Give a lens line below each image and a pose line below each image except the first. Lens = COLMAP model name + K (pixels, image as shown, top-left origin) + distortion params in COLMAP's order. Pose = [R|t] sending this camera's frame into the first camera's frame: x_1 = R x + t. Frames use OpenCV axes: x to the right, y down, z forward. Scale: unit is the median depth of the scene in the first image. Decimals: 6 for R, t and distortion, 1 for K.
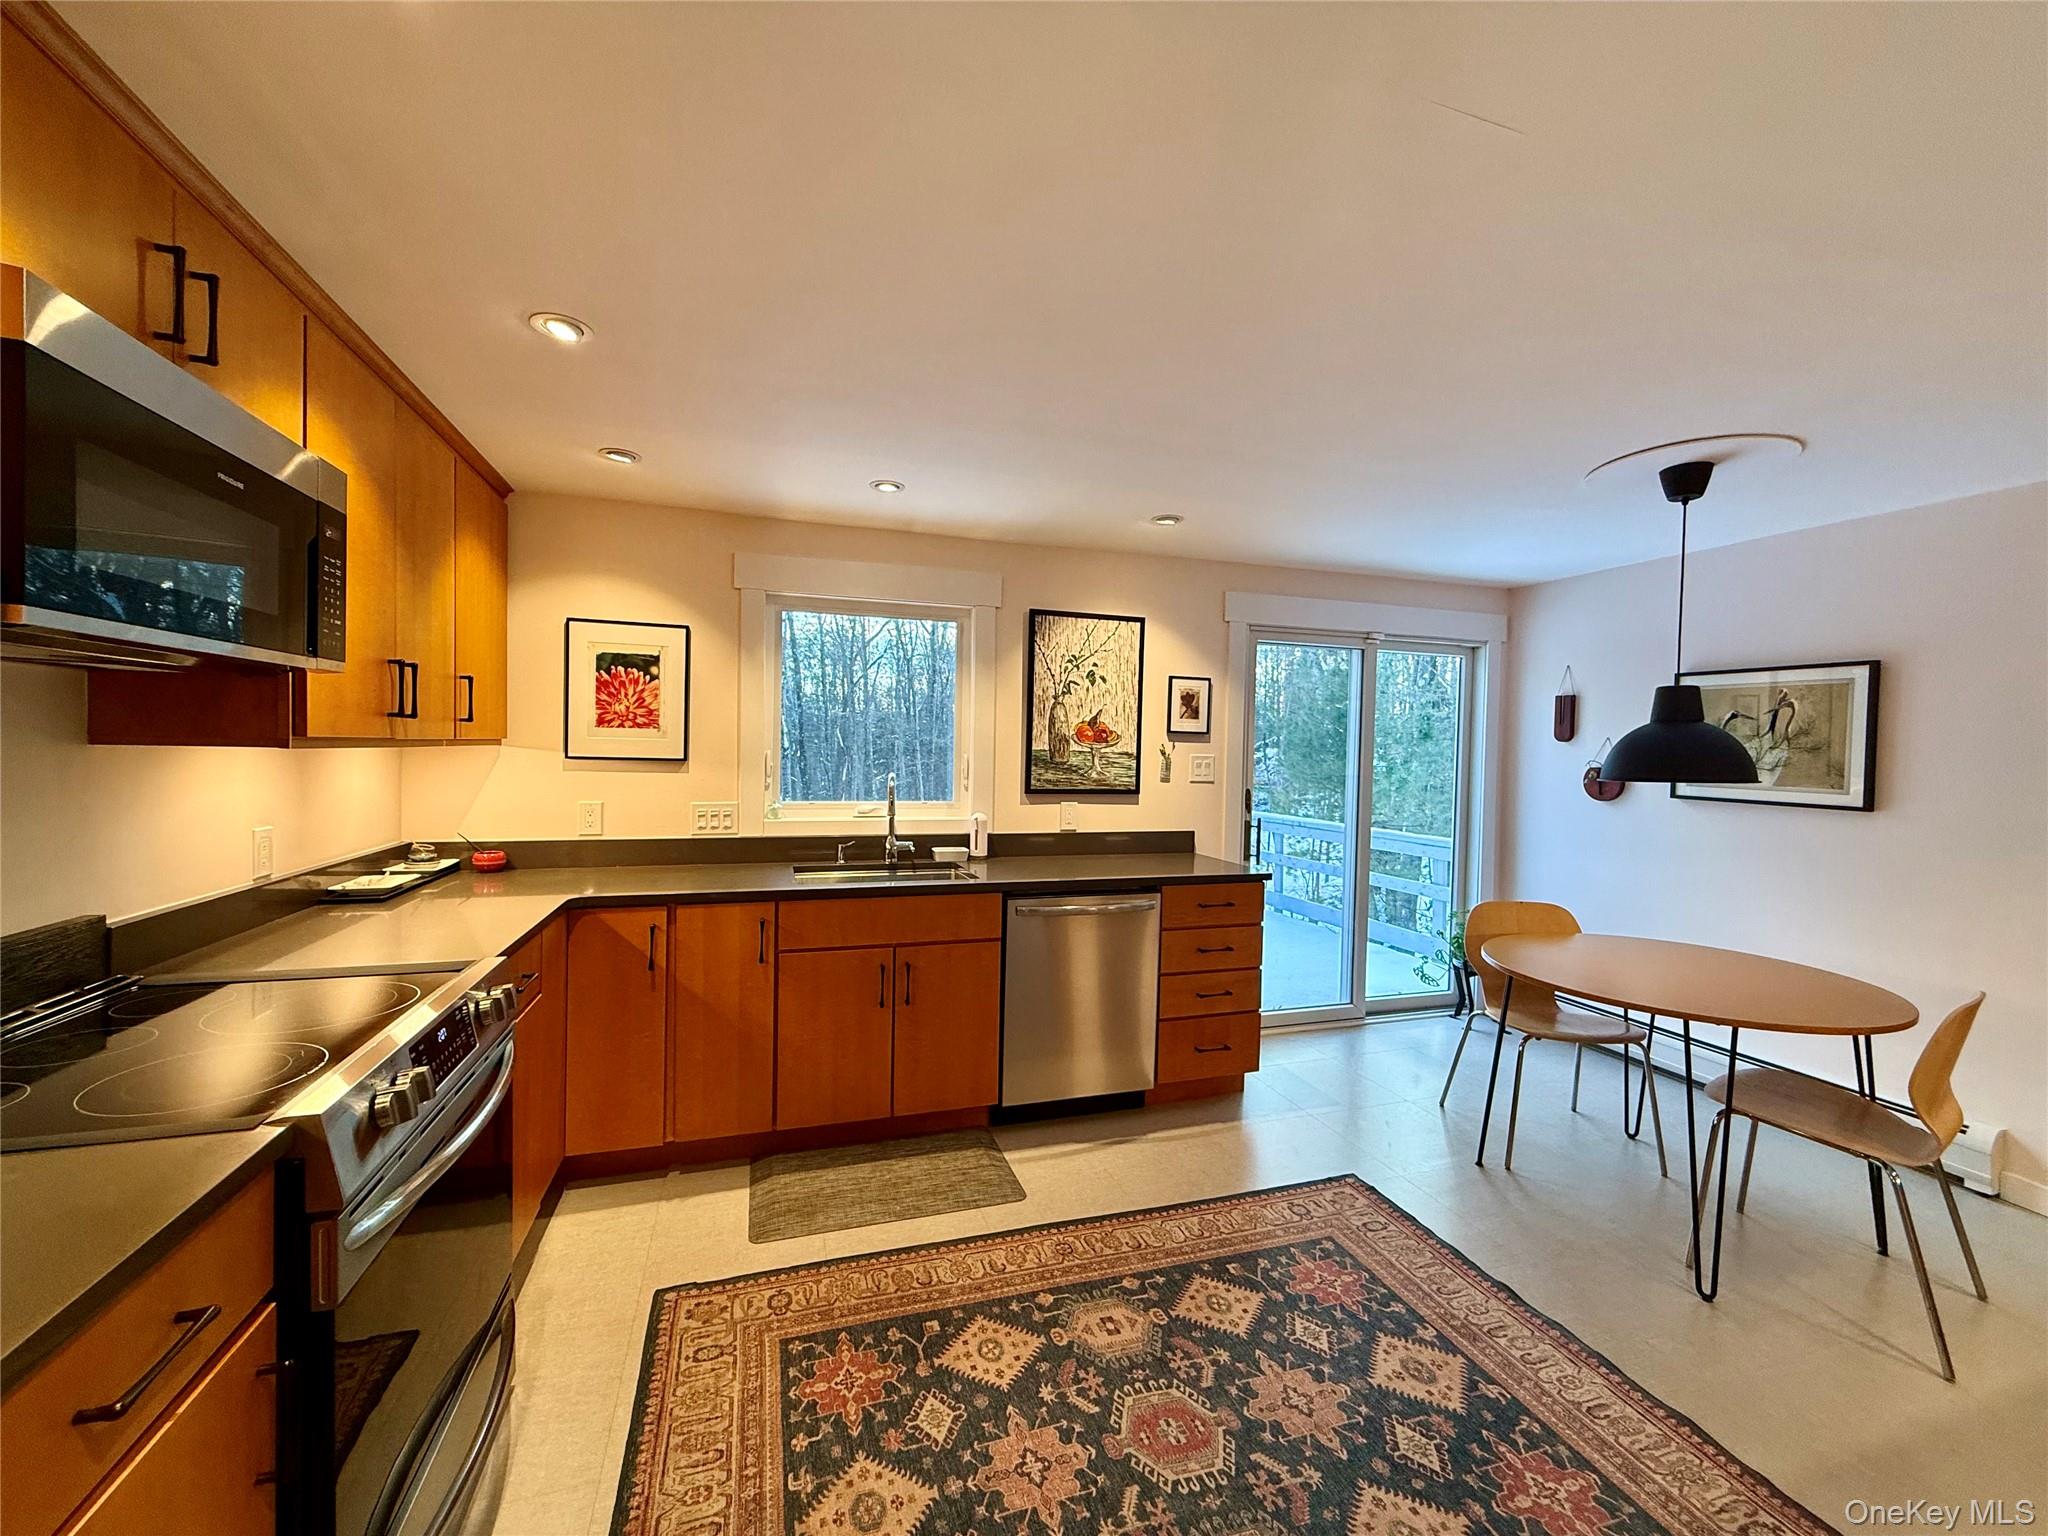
lens RADIAL K [[815.6, 0, 1026.9], [0, 815.6, 770.4], [0, 0, 1]] dist [-0.001030, 0.000014]
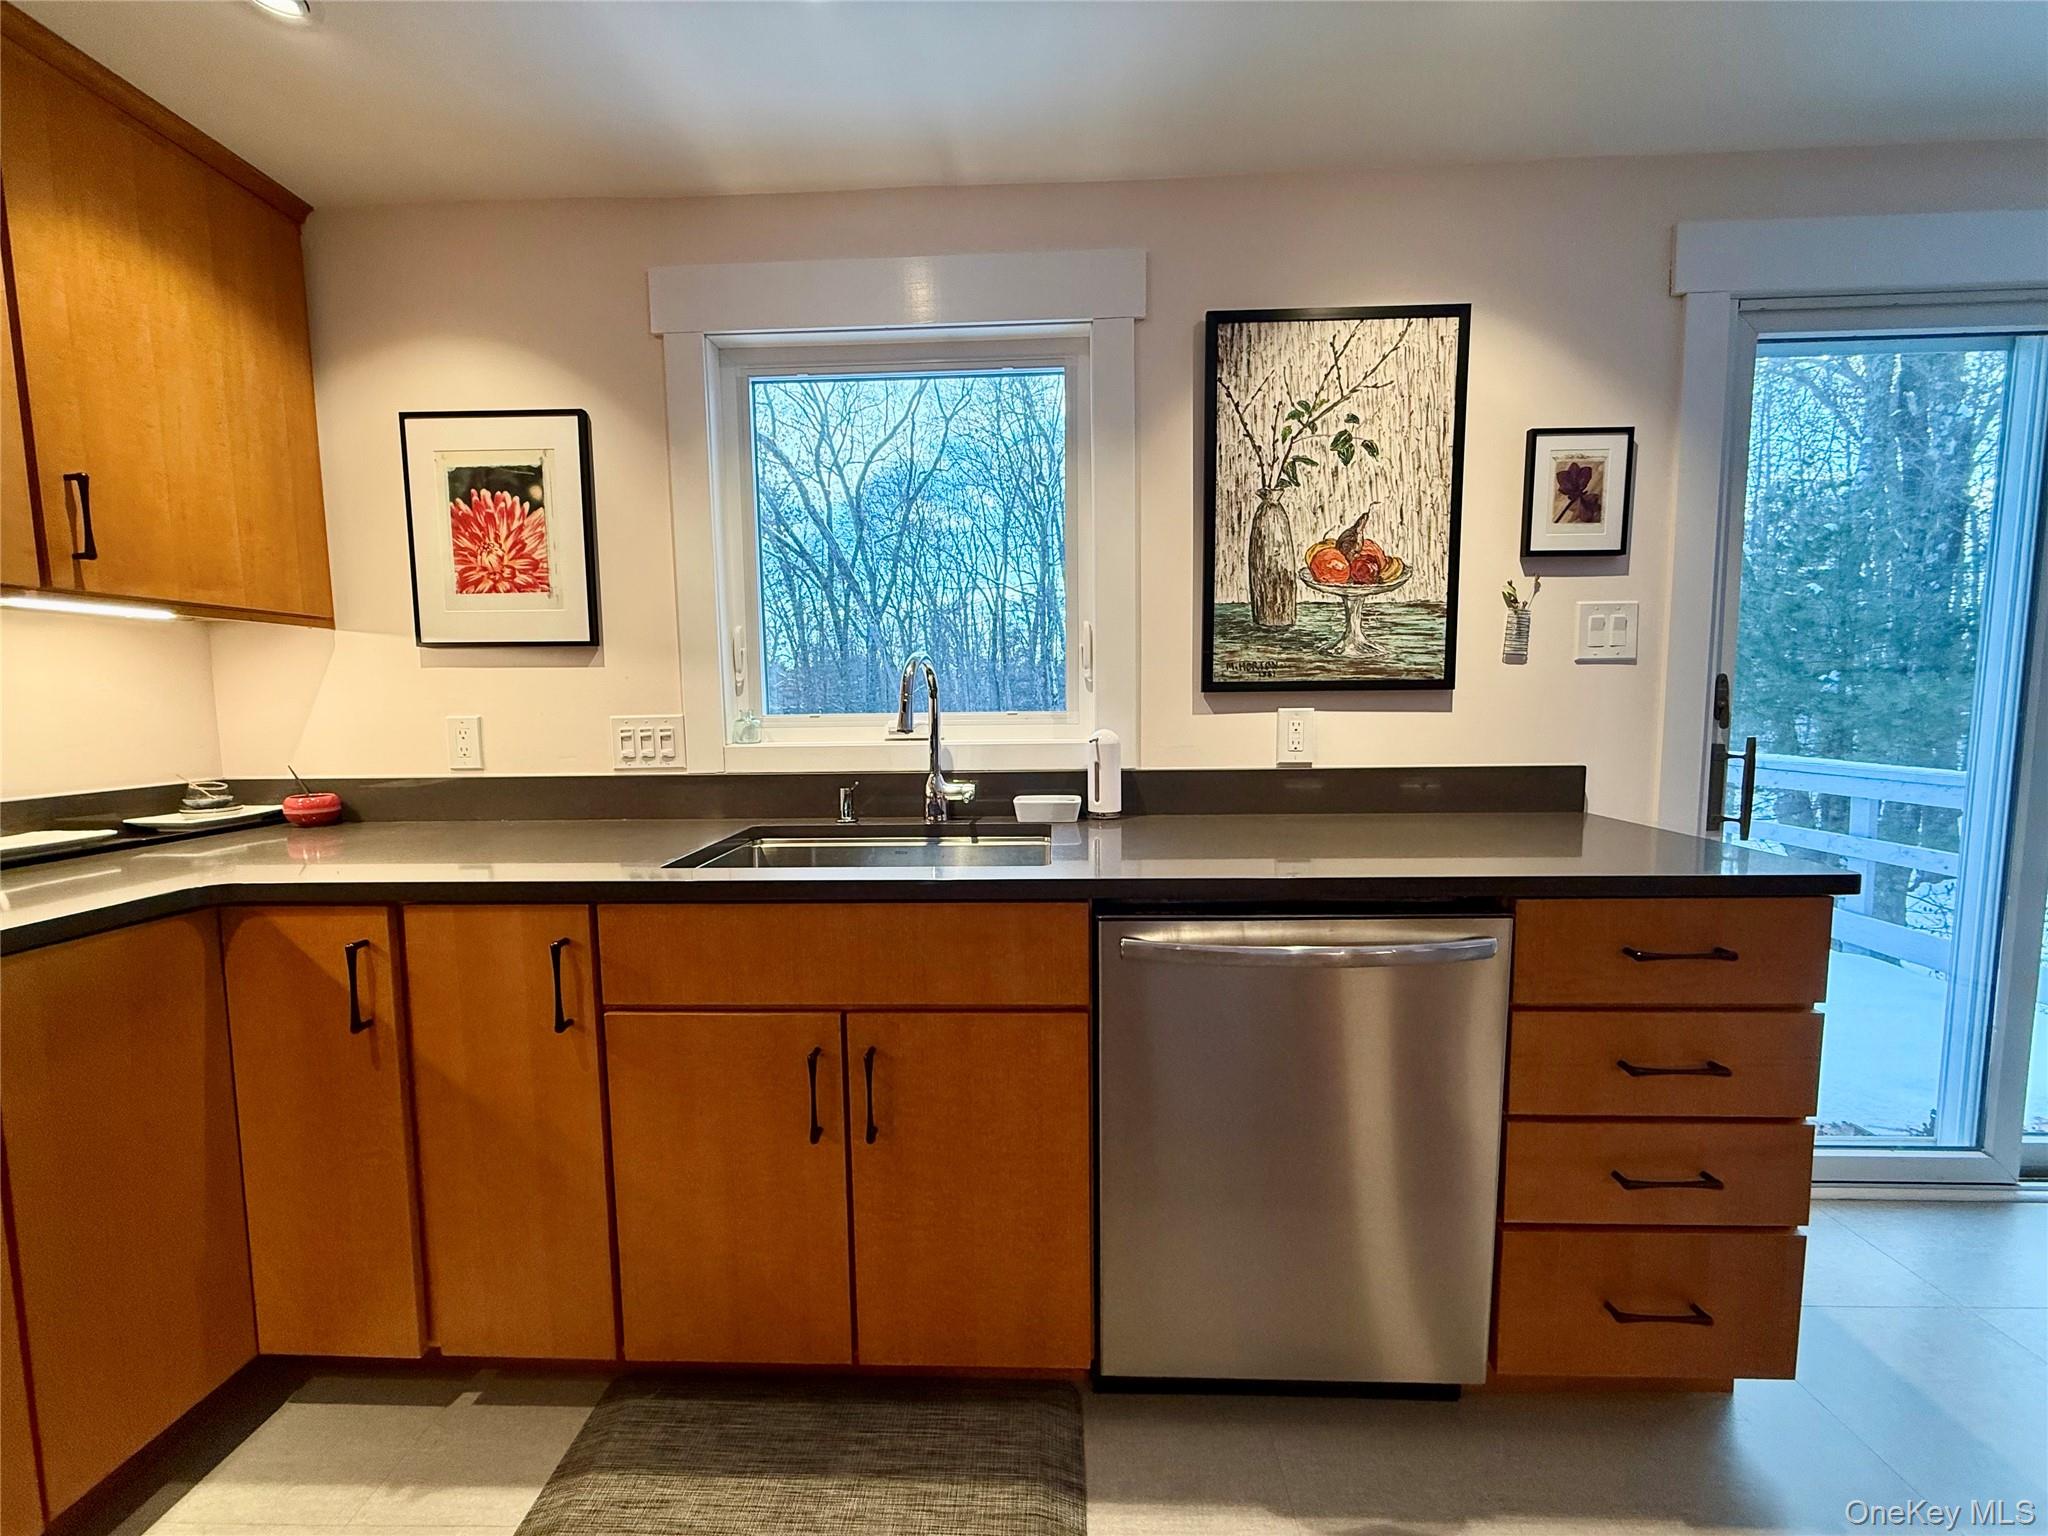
lens RADIAL K [[815.6, 0, 1020.0], [0, 815.6, 769.4], [0, 0, 1]] dist [-0.001030, 0.000014]
pose [[0.937292, -0.000768, -0.348545, 0.071276], [0.022347, 0.998072, 0.057897, 0.046308], [0.347829, -0.062055, 0.935502, 0.496719]]
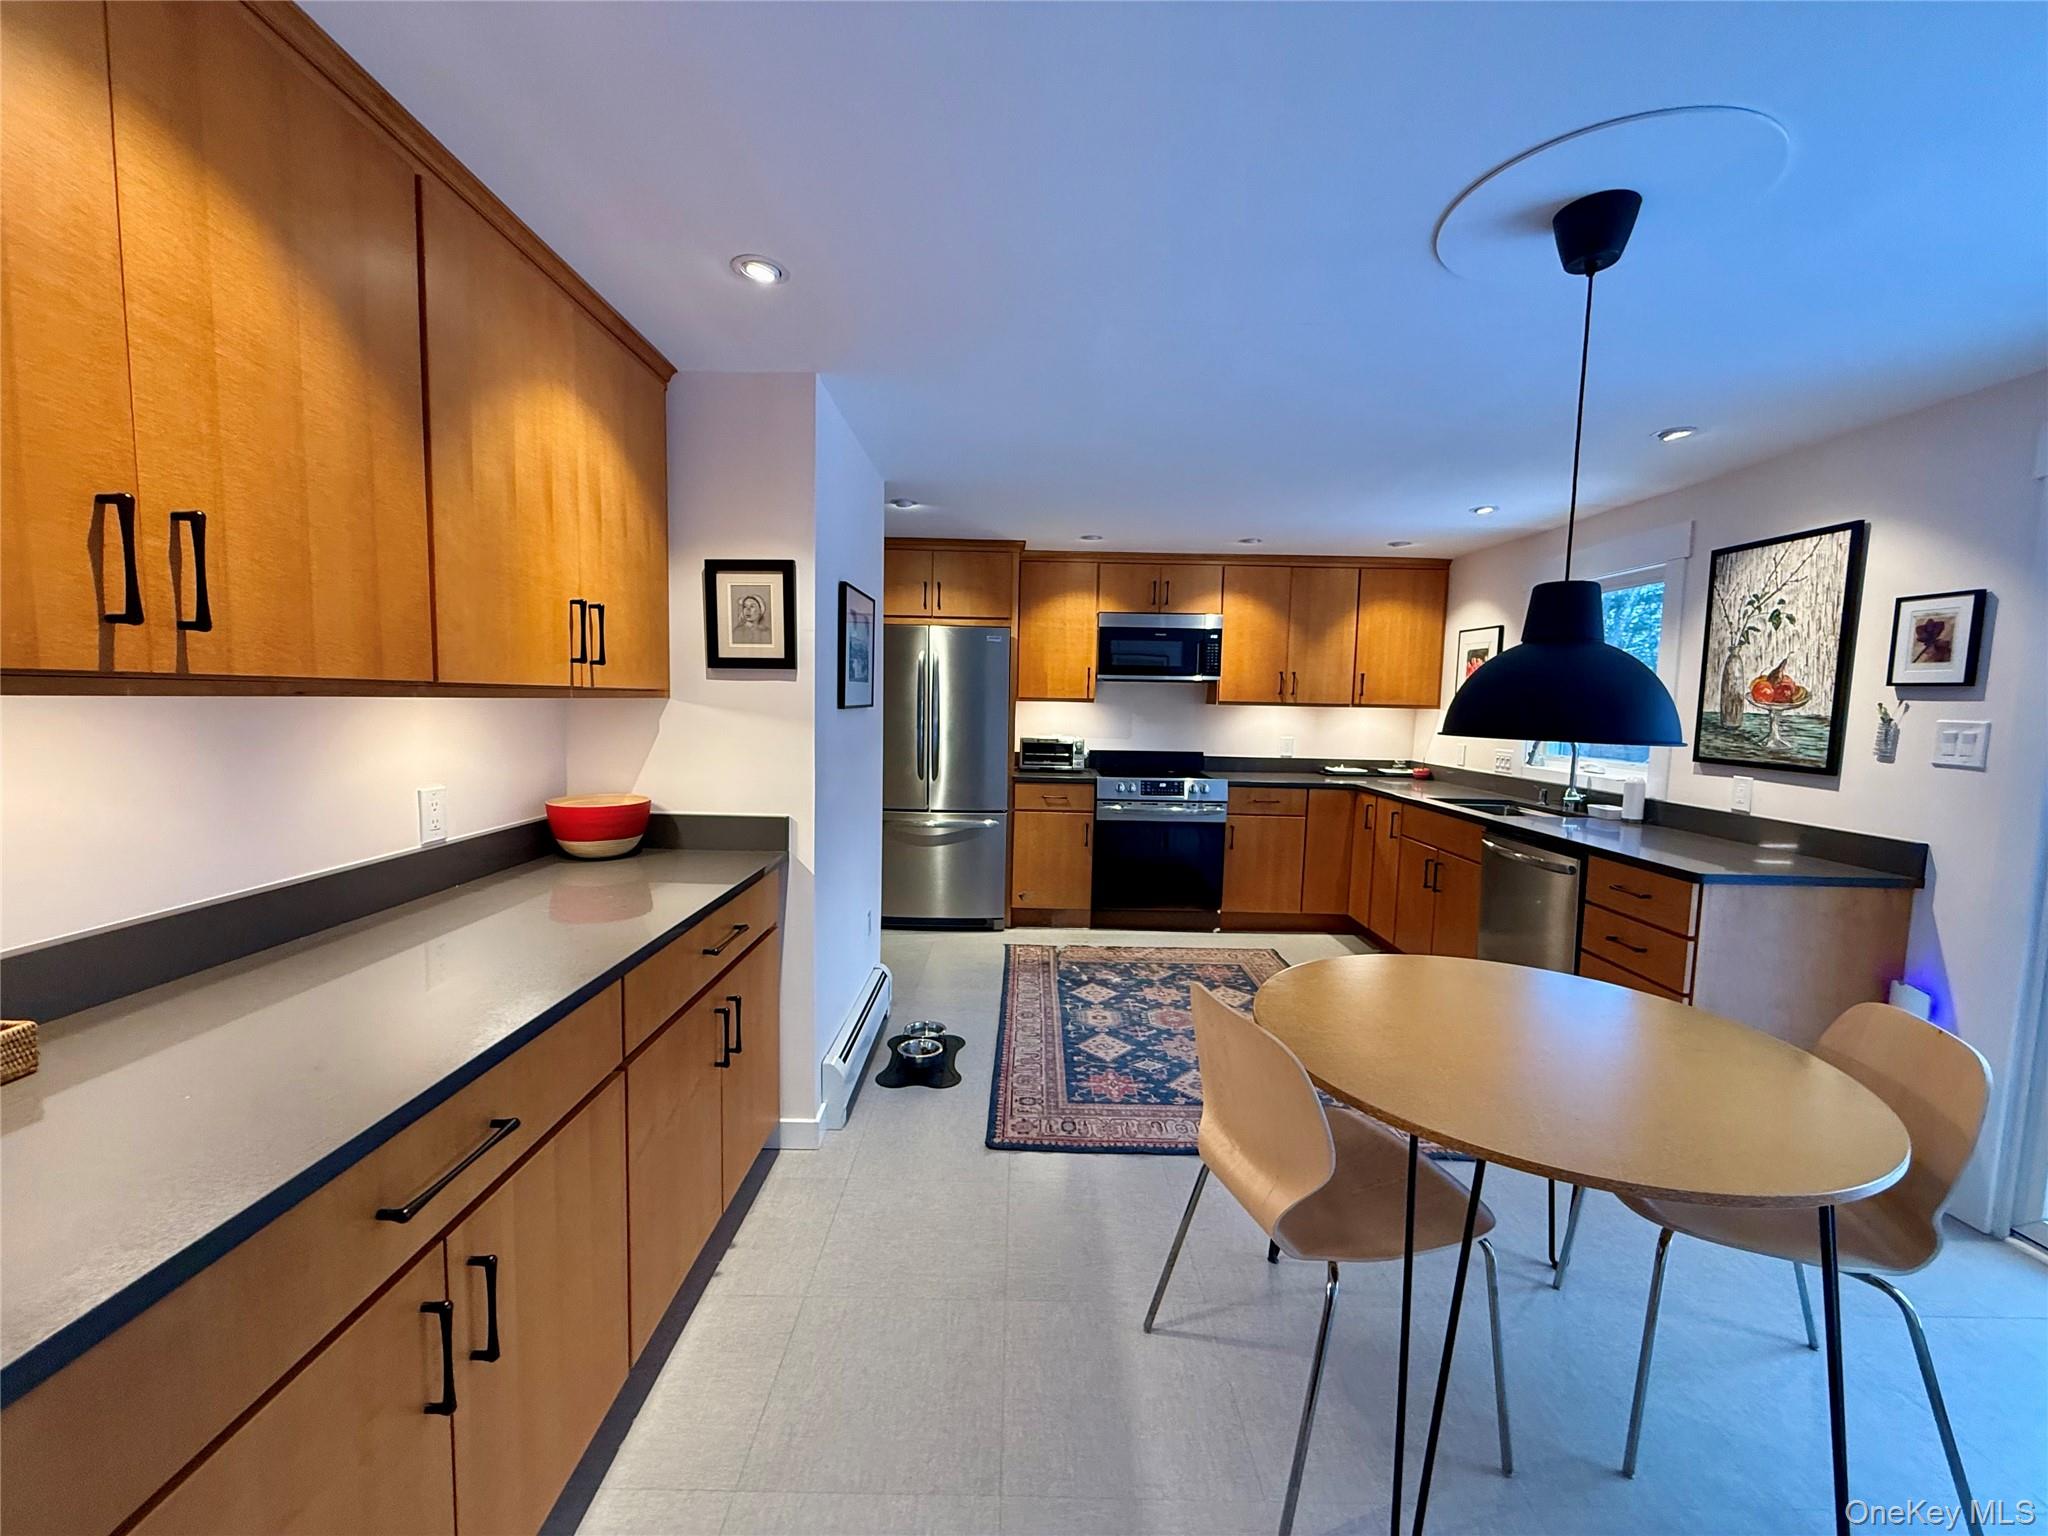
lens RADIAL K [[815.6, 0, 1017.3], [0, 815.6, 768.3], [0, 0, 1]] dist [-0.001030, 0.000014]
pose [[-0.314467, 0.057598, -0.947519, 1.110825], [-0.051064, 0.995686, 0.077473, 0.005049], [0.947894, 0.072747, -0.310169, 0.594148]]
